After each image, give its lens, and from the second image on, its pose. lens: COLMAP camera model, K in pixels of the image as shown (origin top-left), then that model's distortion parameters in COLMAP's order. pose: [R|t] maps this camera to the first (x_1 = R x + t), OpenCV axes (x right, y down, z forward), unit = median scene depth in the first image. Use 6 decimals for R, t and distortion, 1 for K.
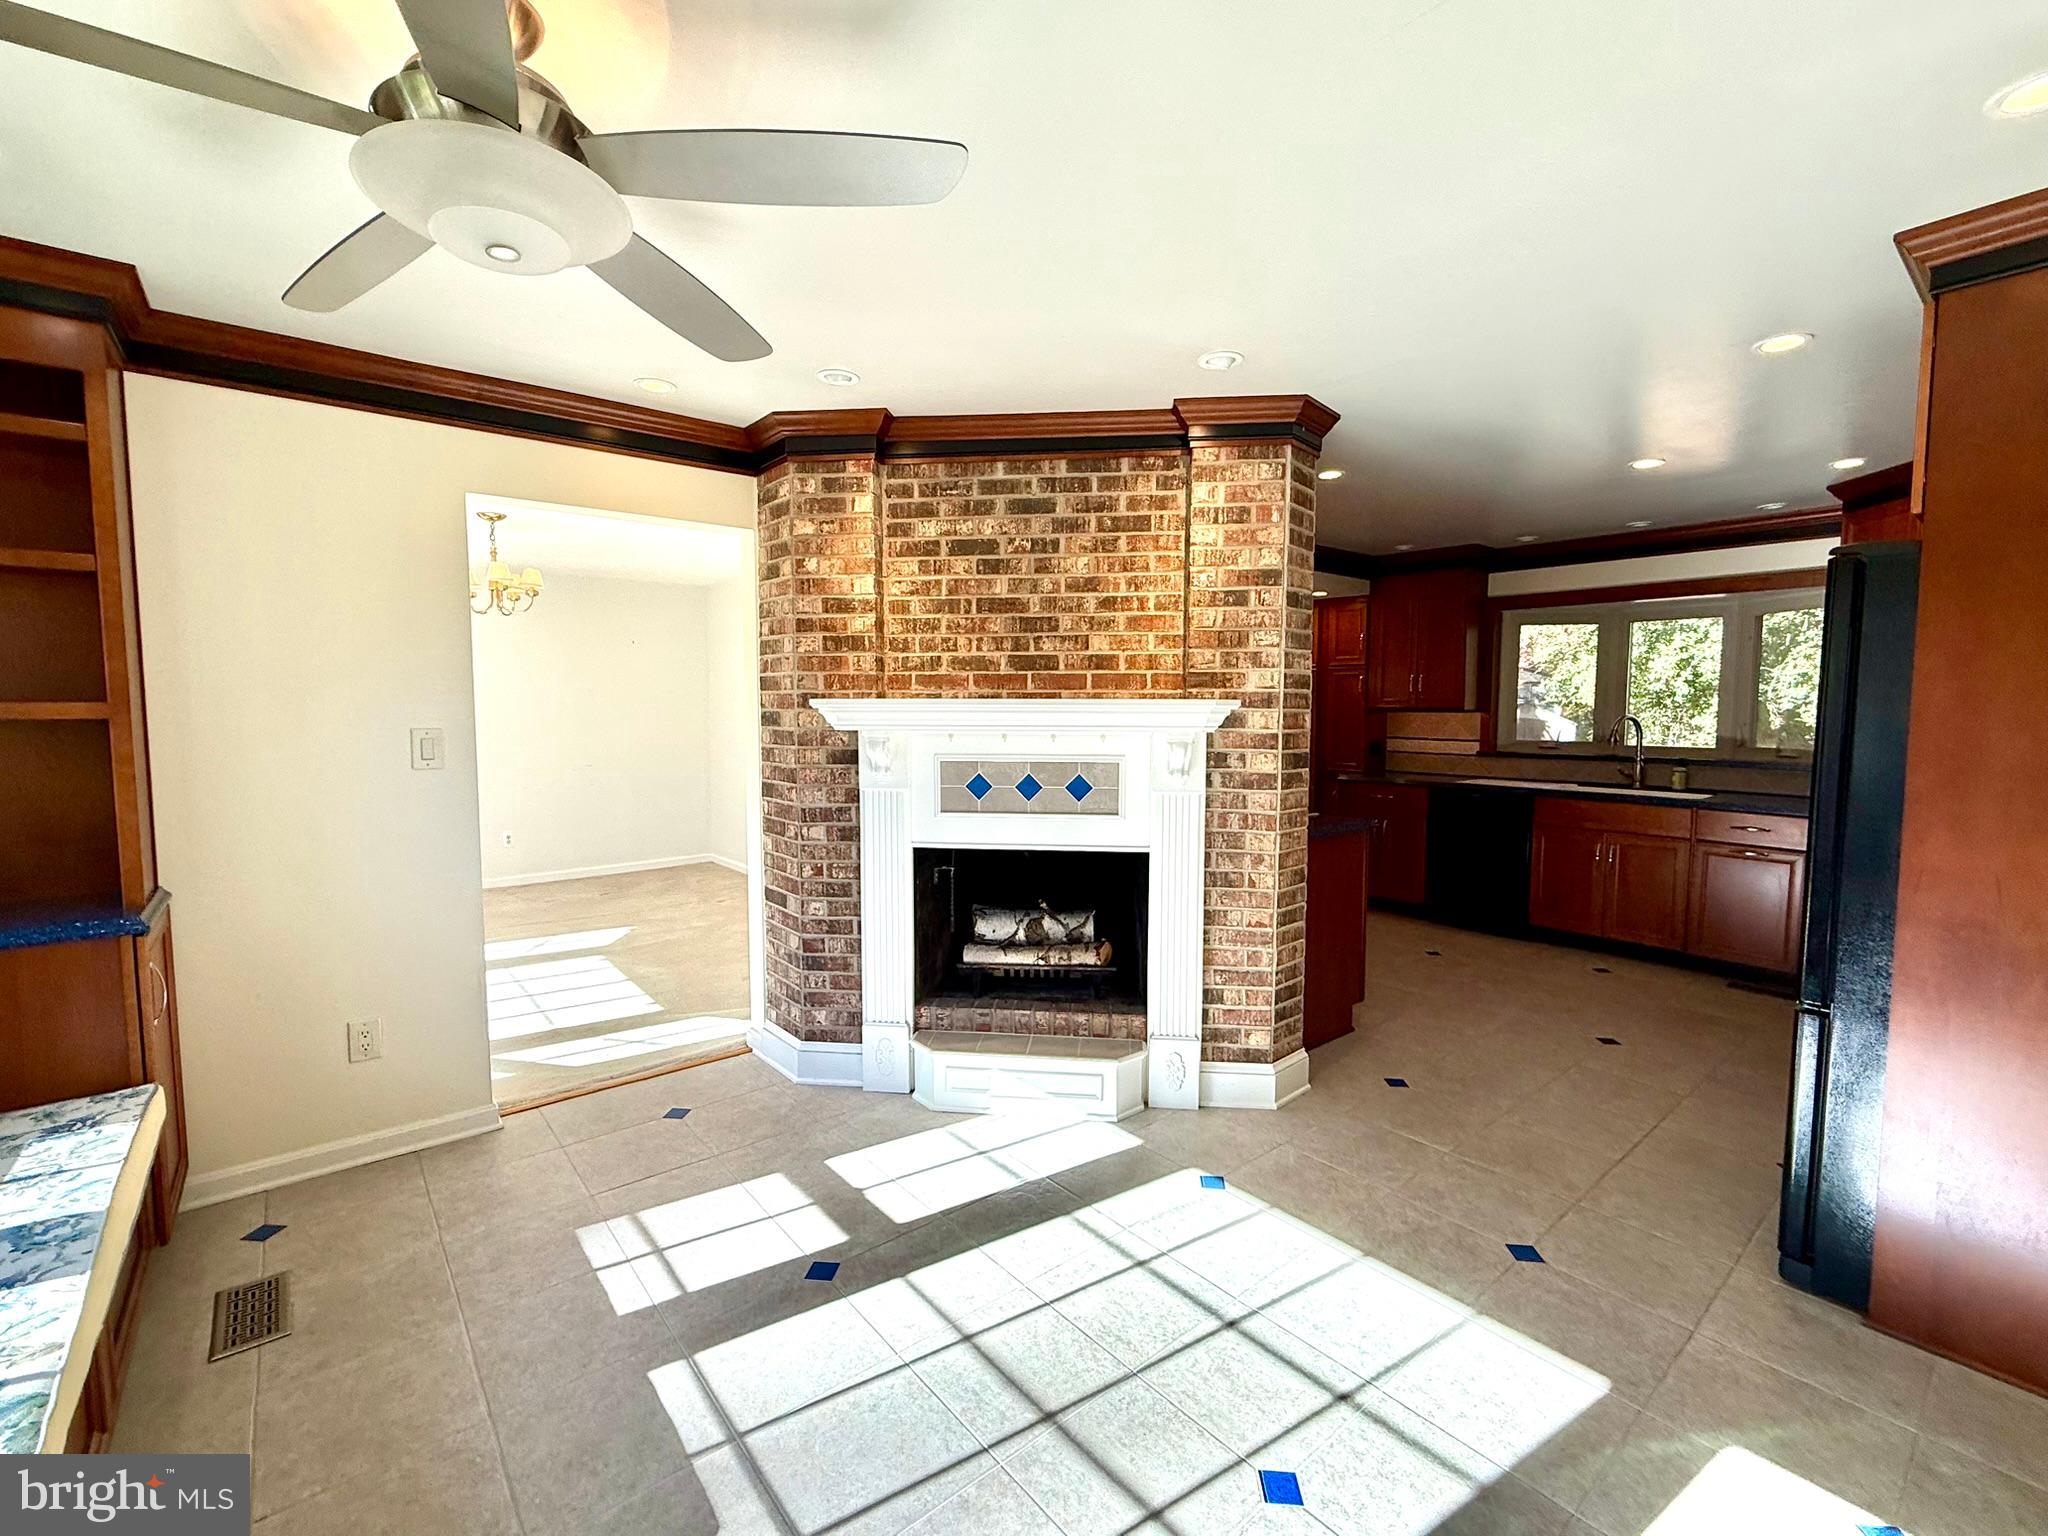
lens RADIAL K [[882.9, 0, 1014.0], [0, 882.9, 773.3], [0, 0, 1]] dist [0.001231, 0.000018]
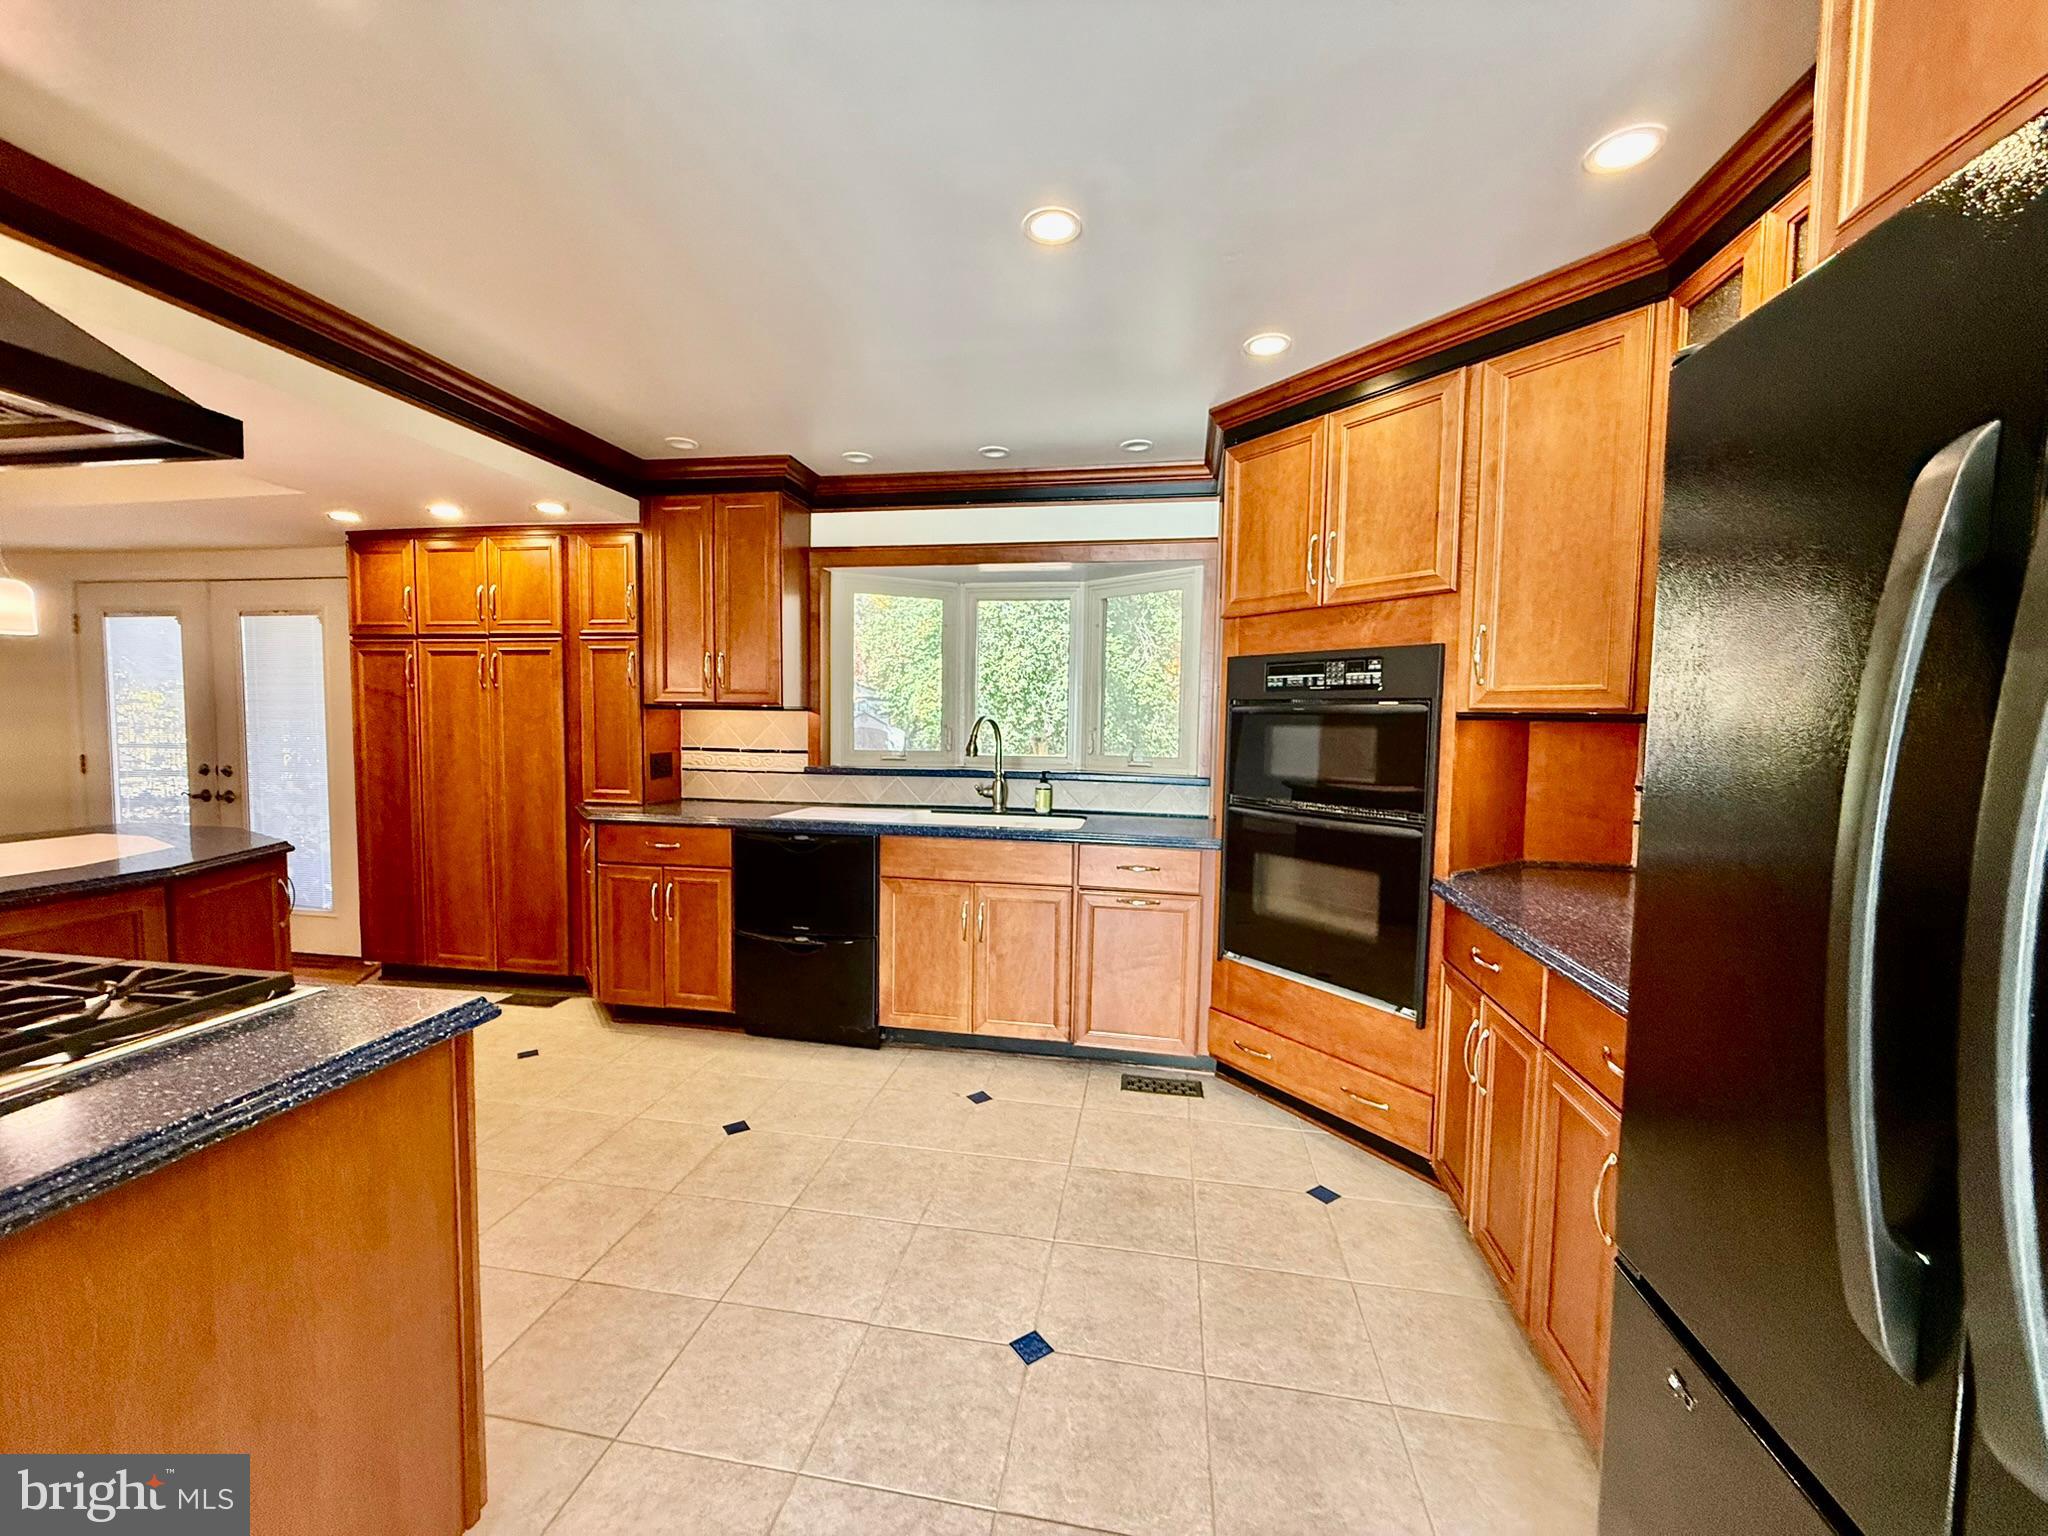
lens RADIAL K [[823.1, 0, 1024.2], [0, 823.1, 772.8], [0, 0, 1]] dist [-0.001308, 0.000202]
pose [[0.754917, -0.030398, 0.655115, 0.254616], [0.035920, 0.999342, 0.004978, -0.019192], [-0.654835, 0.019773, 0.755513, 0.438566]]
